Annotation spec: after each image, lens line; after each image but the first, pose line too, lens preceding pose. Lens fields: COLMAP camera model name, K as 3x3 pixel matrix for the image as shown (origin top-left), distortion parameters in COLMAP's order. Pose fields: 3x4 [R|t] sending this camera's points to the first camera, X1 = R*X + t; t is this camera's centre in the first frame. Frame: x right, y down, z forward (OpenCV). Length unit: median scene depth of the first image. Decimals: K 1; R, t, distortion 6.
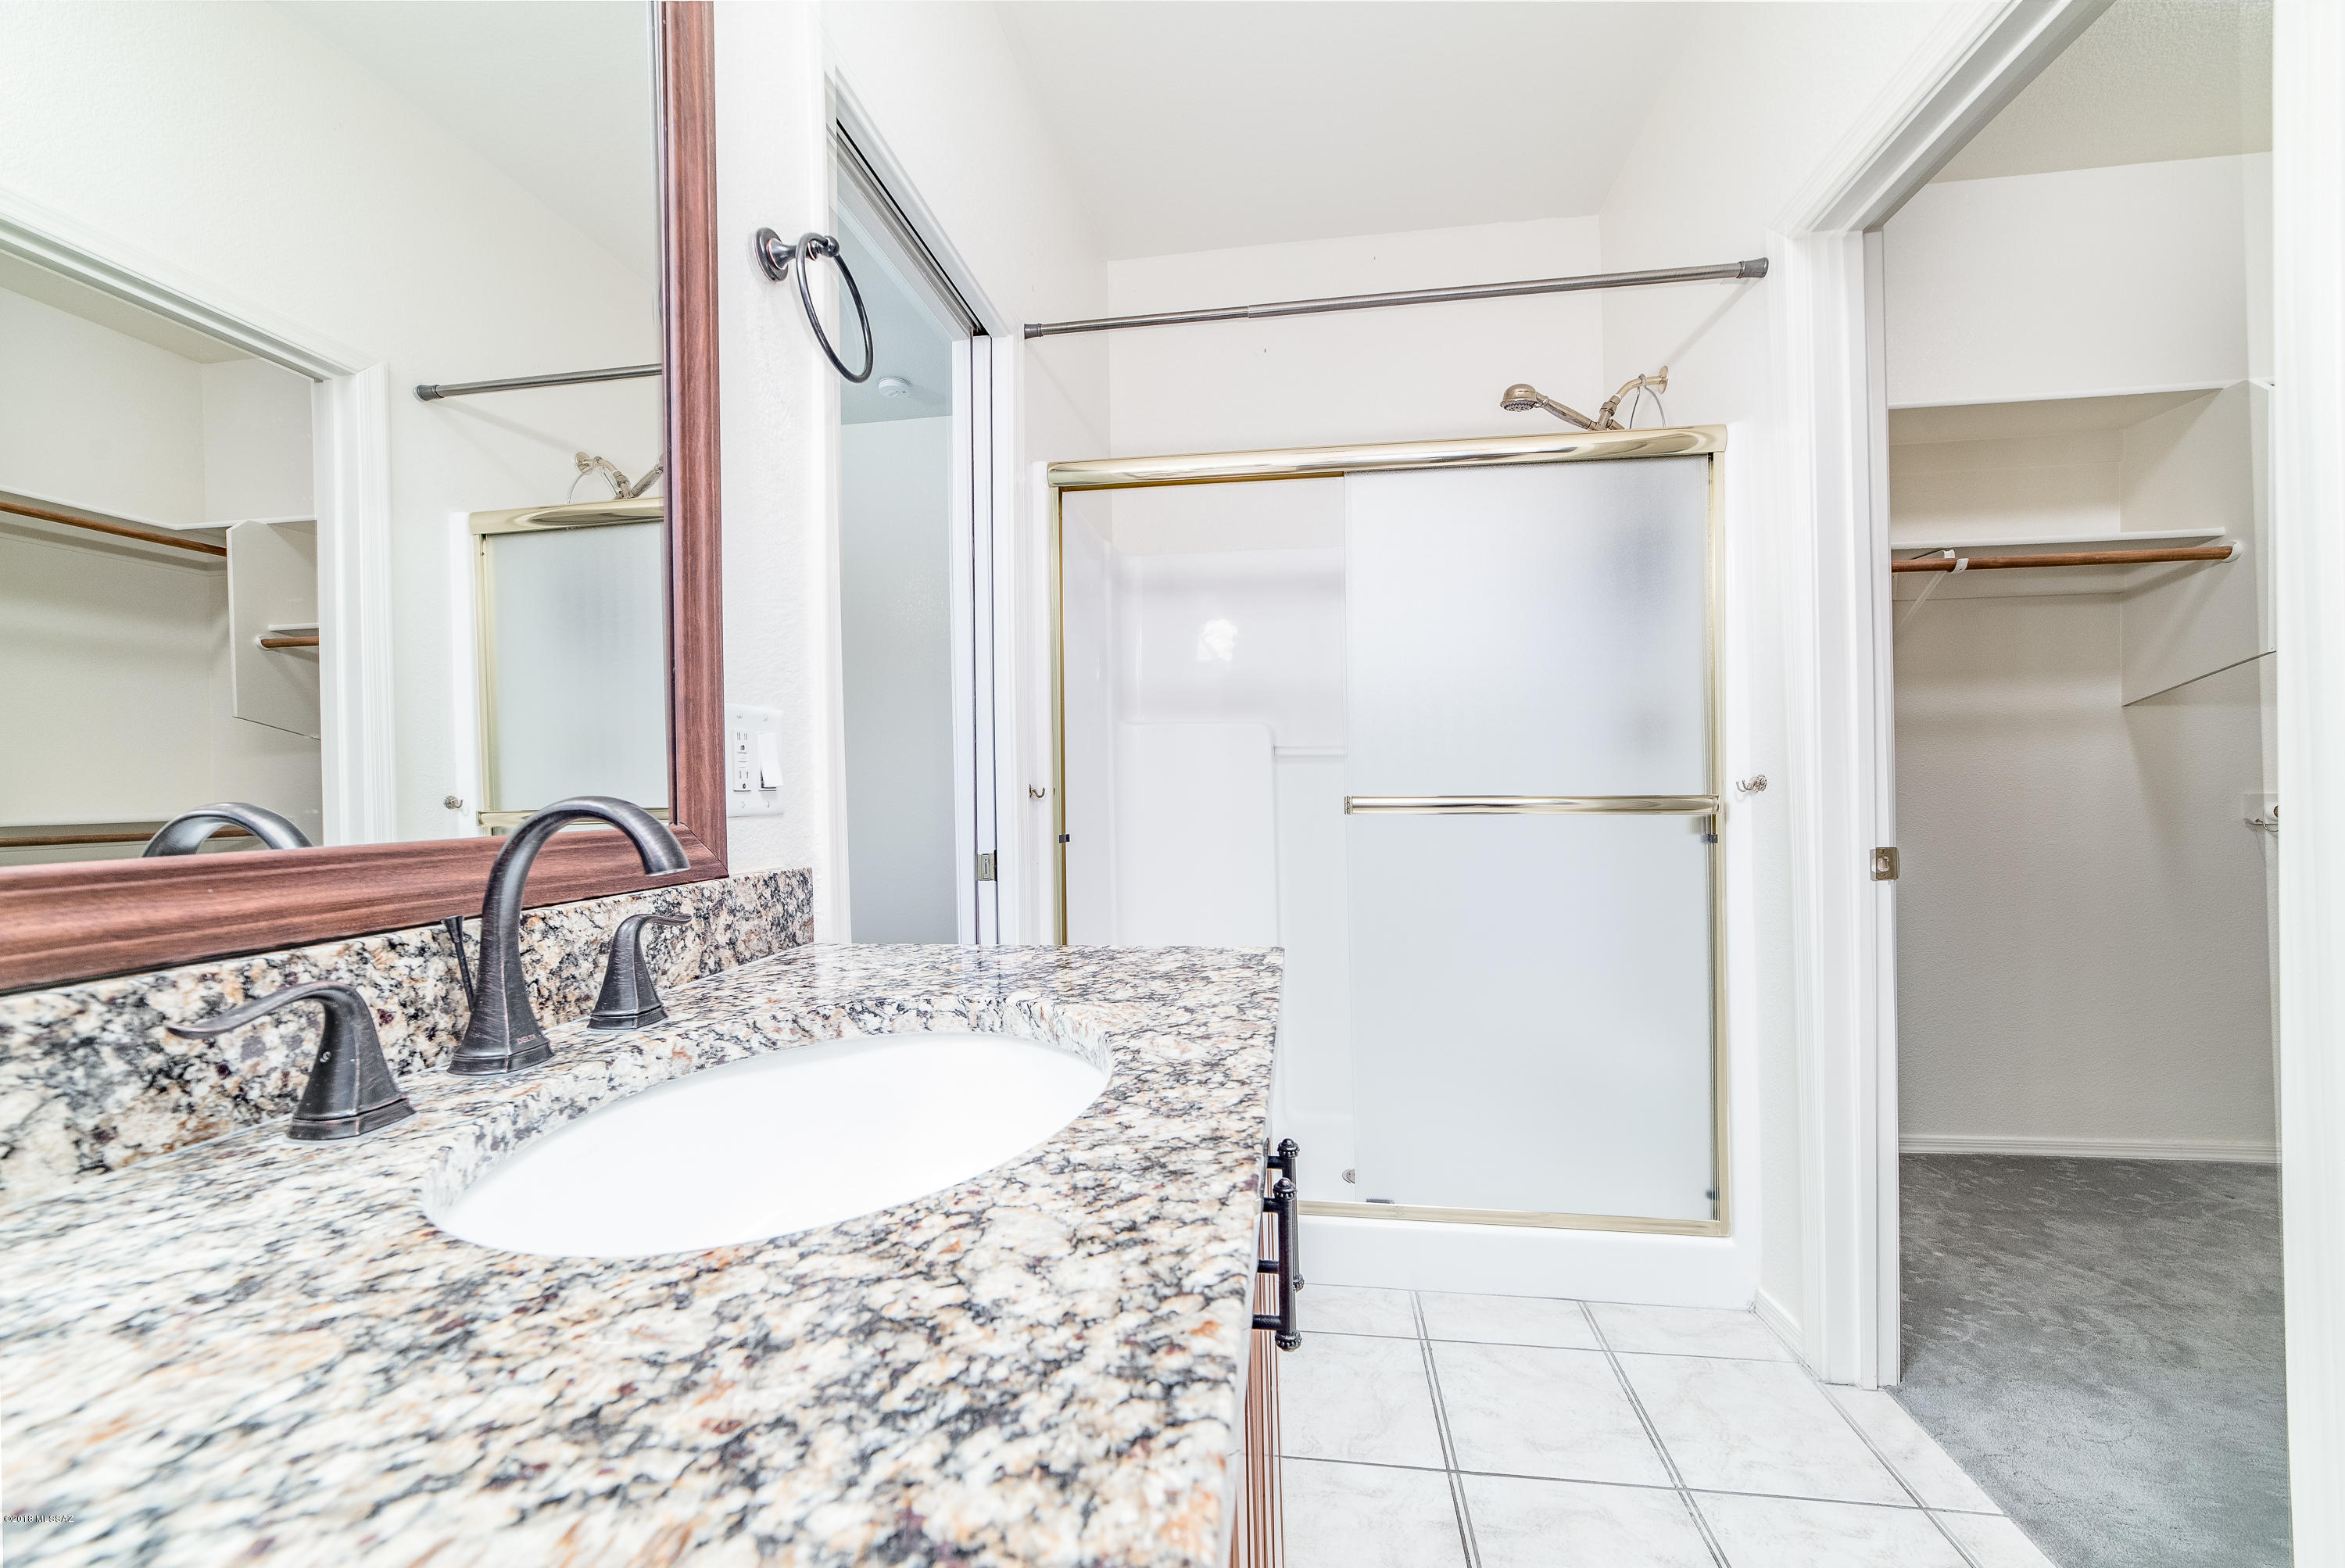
lens RADIAL K [[901.1, 0, 1175.6], [0, 901.1, 786.8], [0, 0, 1]] dist [-0.020319, 0.004994]
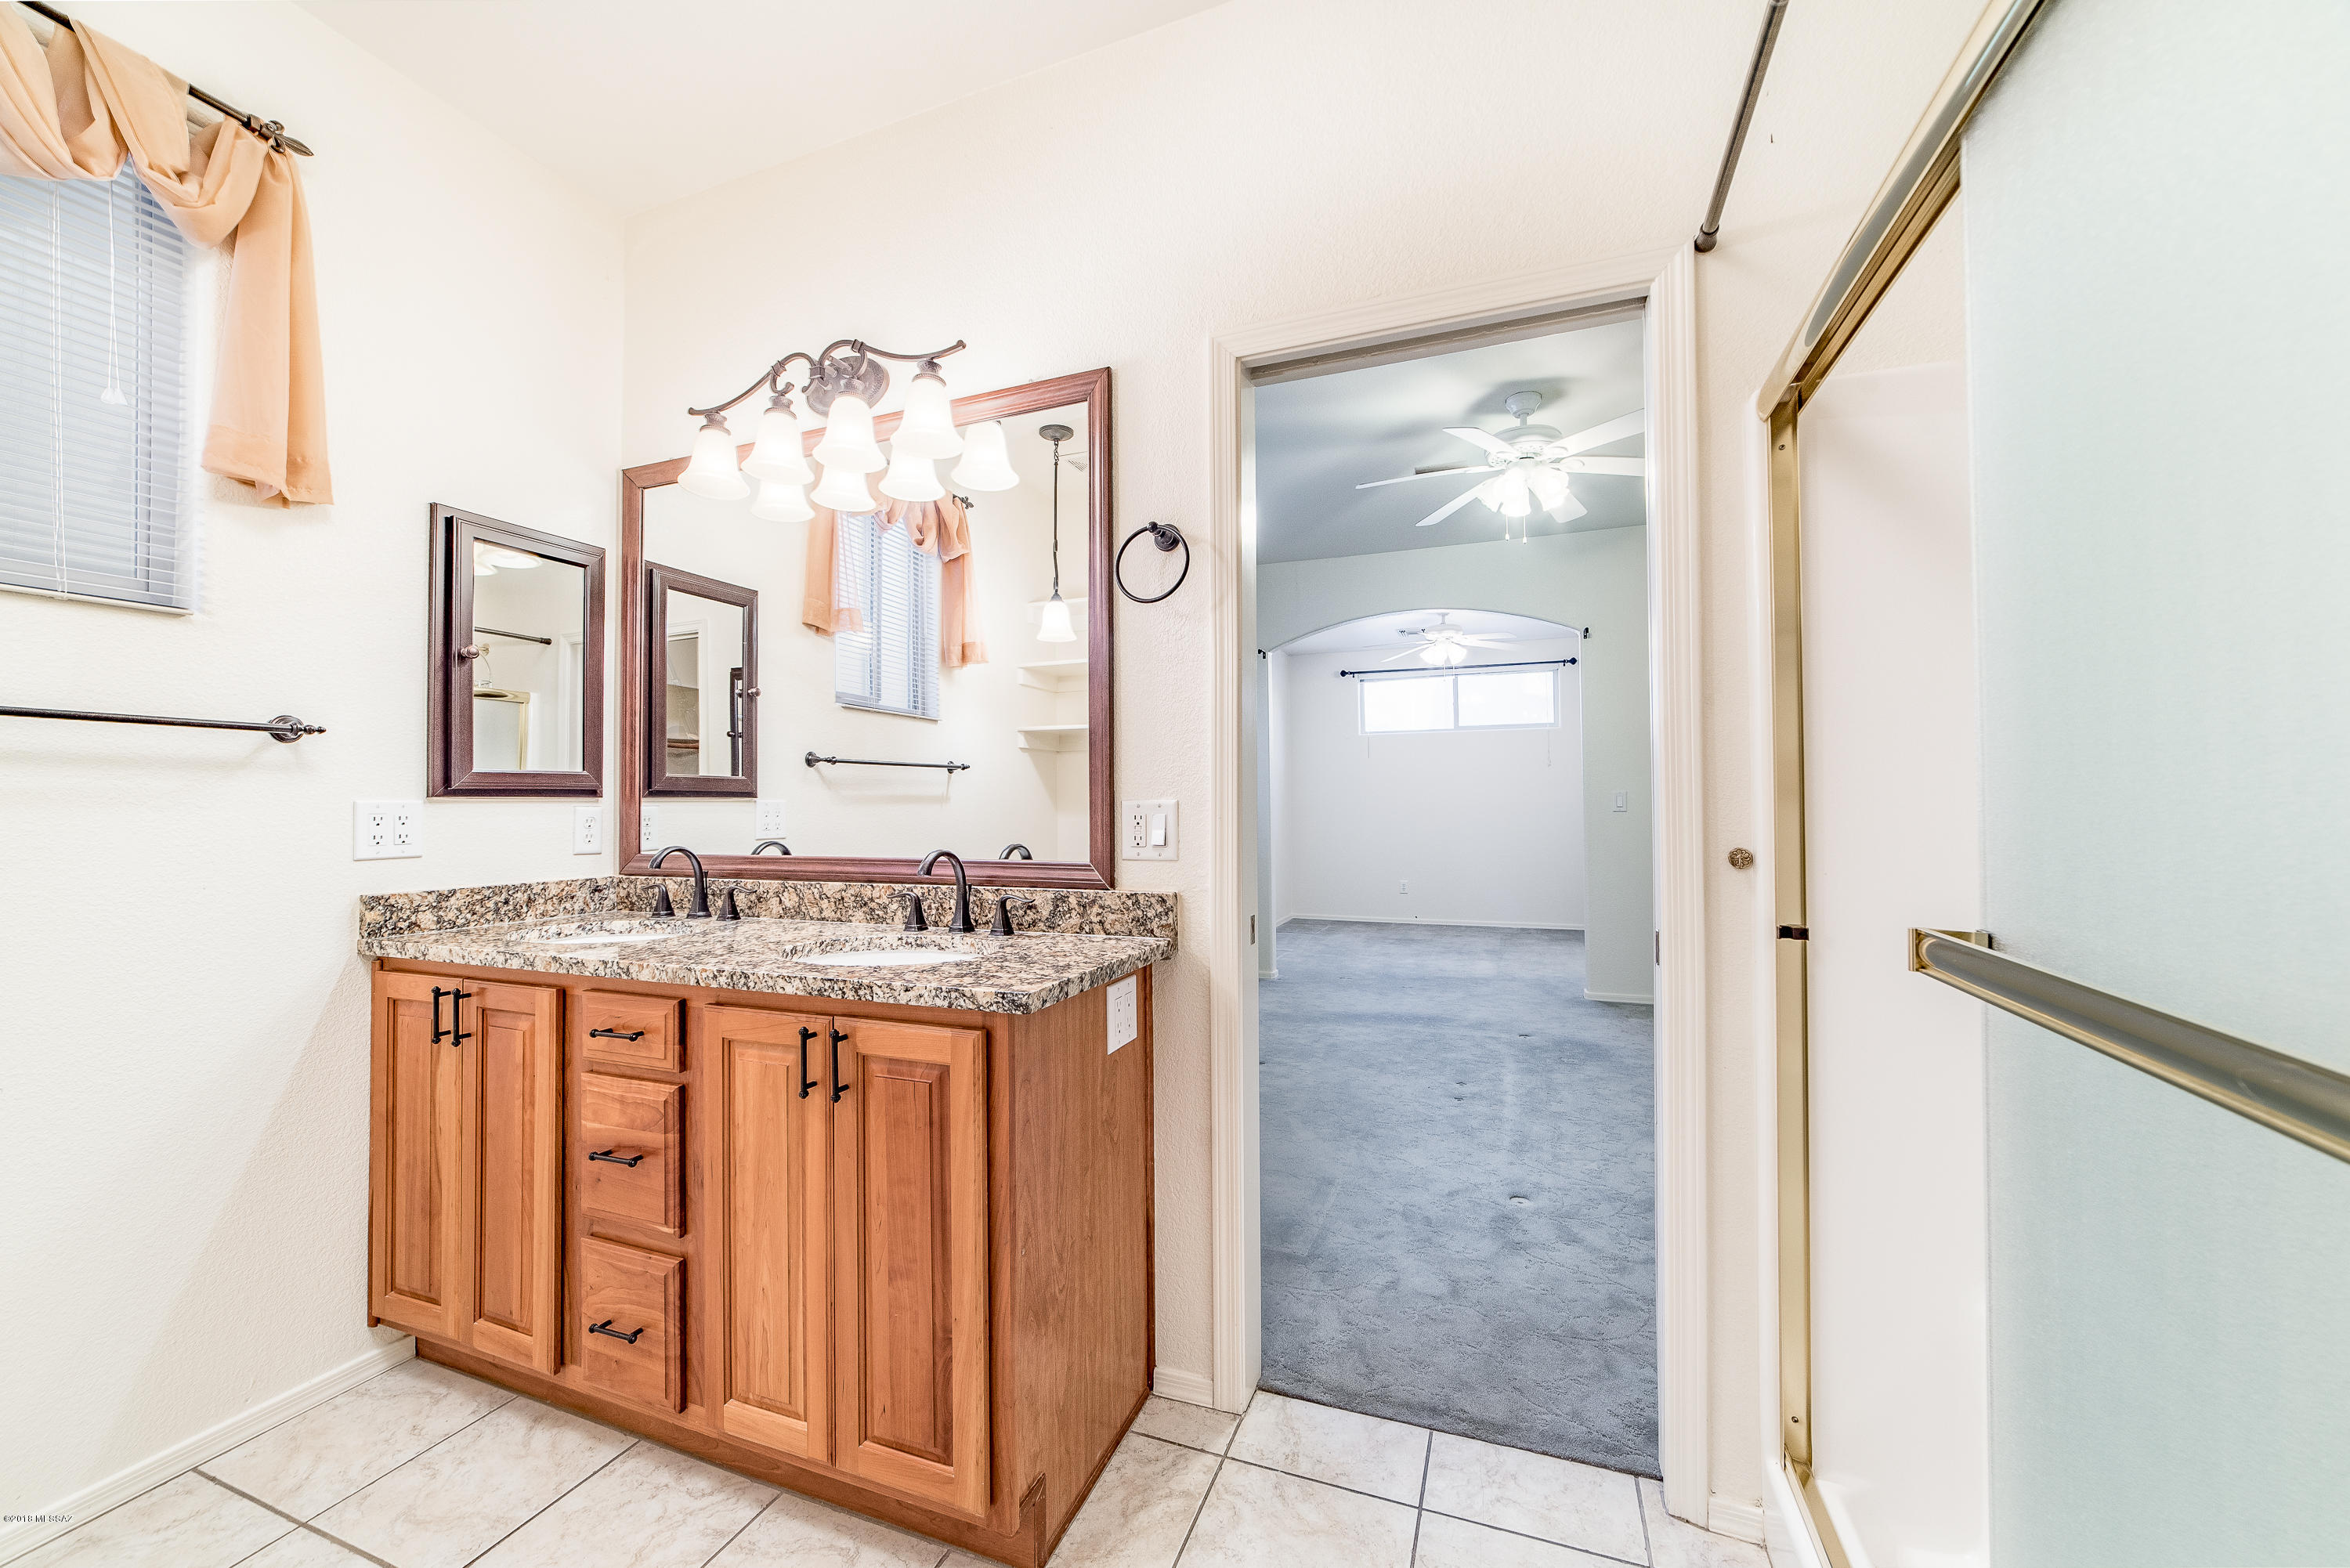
lens RADIAL K [[914.7, 0, 1180.7], [0, 914.7, 786.8], [0, 0, 1]] dist [-0.022737, 0.010179]
pose [[-0.222598, 0.002204, -0.974908, 1.467715], [0.009184, 0.999958, 0.000164, -0.129489], [0.974867, -0.008917, -0.222608, 1.634763]]
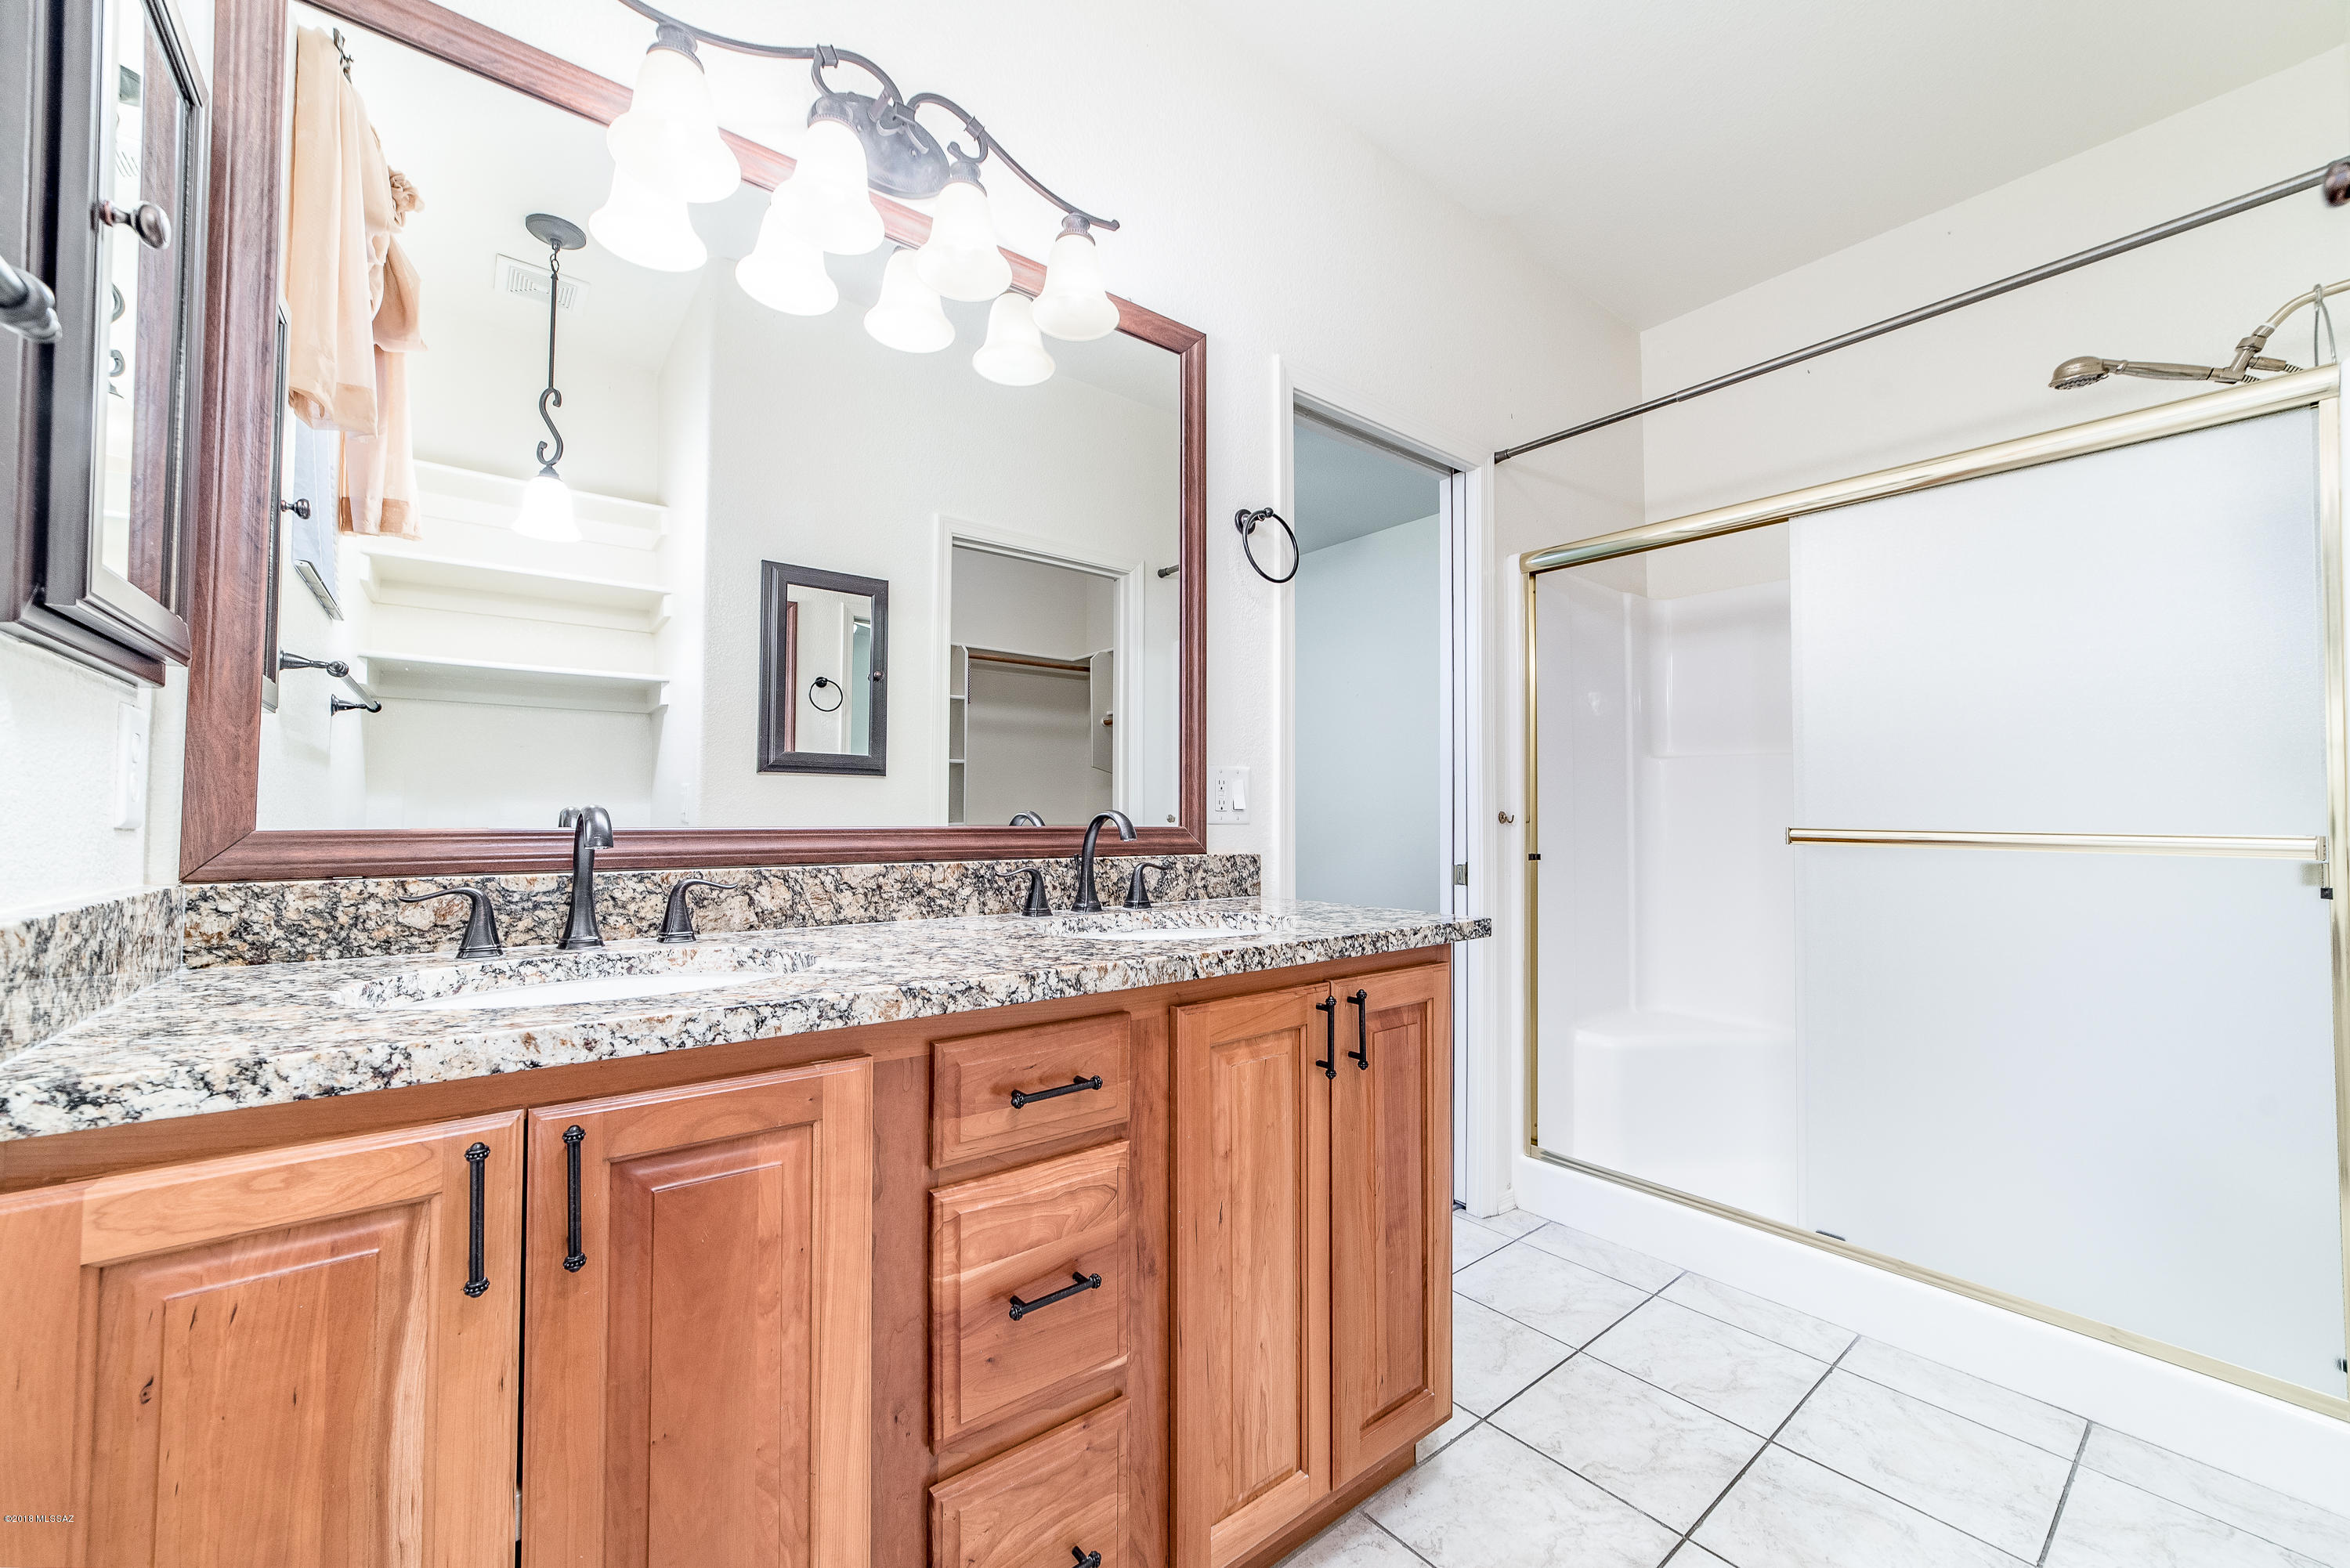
lens RADIAL K [[914.7, 0, 1180.7], [0, 914.7, 786.8], [0, 0, 1]] dist [-0.022737, 0.010179]
pose [[0.729558, -0.003174, -0.683912, 0.855051], [-0.018489, 0.999532, -0.024361, 0.002684], [0.683669, 0.030417, 0.729158, -0.524216]]
